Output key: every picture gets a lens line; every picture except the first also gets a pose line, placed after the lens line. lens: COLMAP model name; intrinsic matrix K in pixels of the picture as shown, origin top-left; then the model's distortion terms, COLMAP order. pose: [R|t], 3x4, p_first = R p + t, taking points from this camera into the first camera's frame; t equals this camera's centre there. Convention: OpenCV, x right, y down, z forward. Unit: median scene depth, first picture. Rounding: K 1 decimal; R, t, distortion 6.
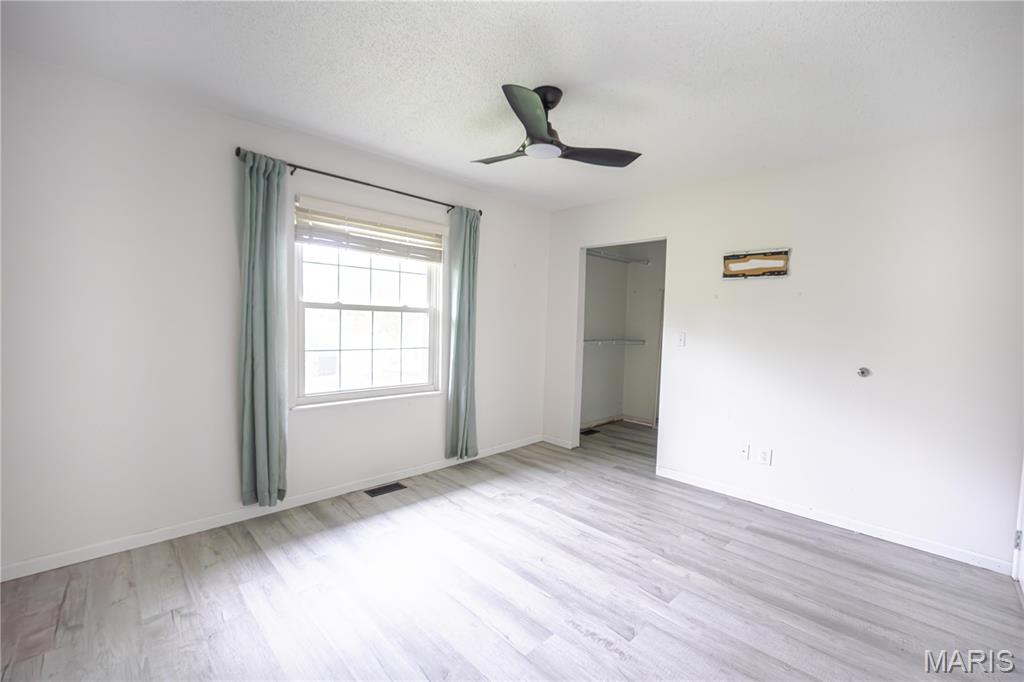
lens RADIAL K [[421.7, 0, 478.6], [0, 421.7, 338.9], [0, 0, 1]] dist [-0.019491, -0.000274]
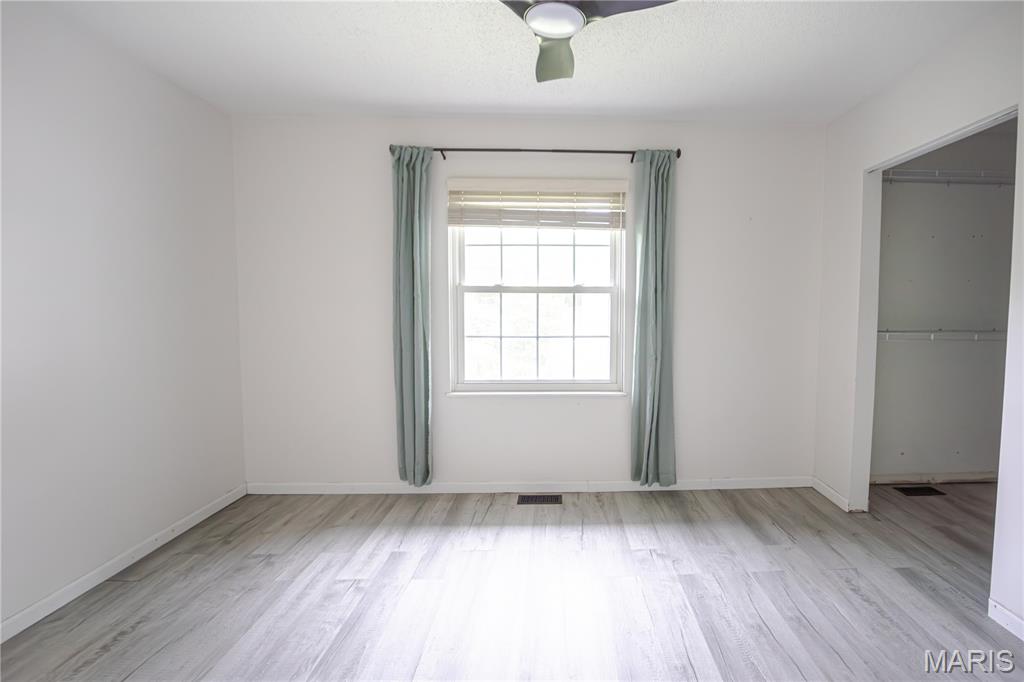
lens RADIAL K [[437.5, 0, 504.7], [0, 437.5, 326.3], [0, 0, 1]] dist [-0.017350, -0.000713]
pose [[0.763000, 0.009913, -0.646323, 0.294063], [-0.009645, 0.999946, 0.003951, -0.000029], [0.646327, 0.003219, 0.763054, 0.263742]]
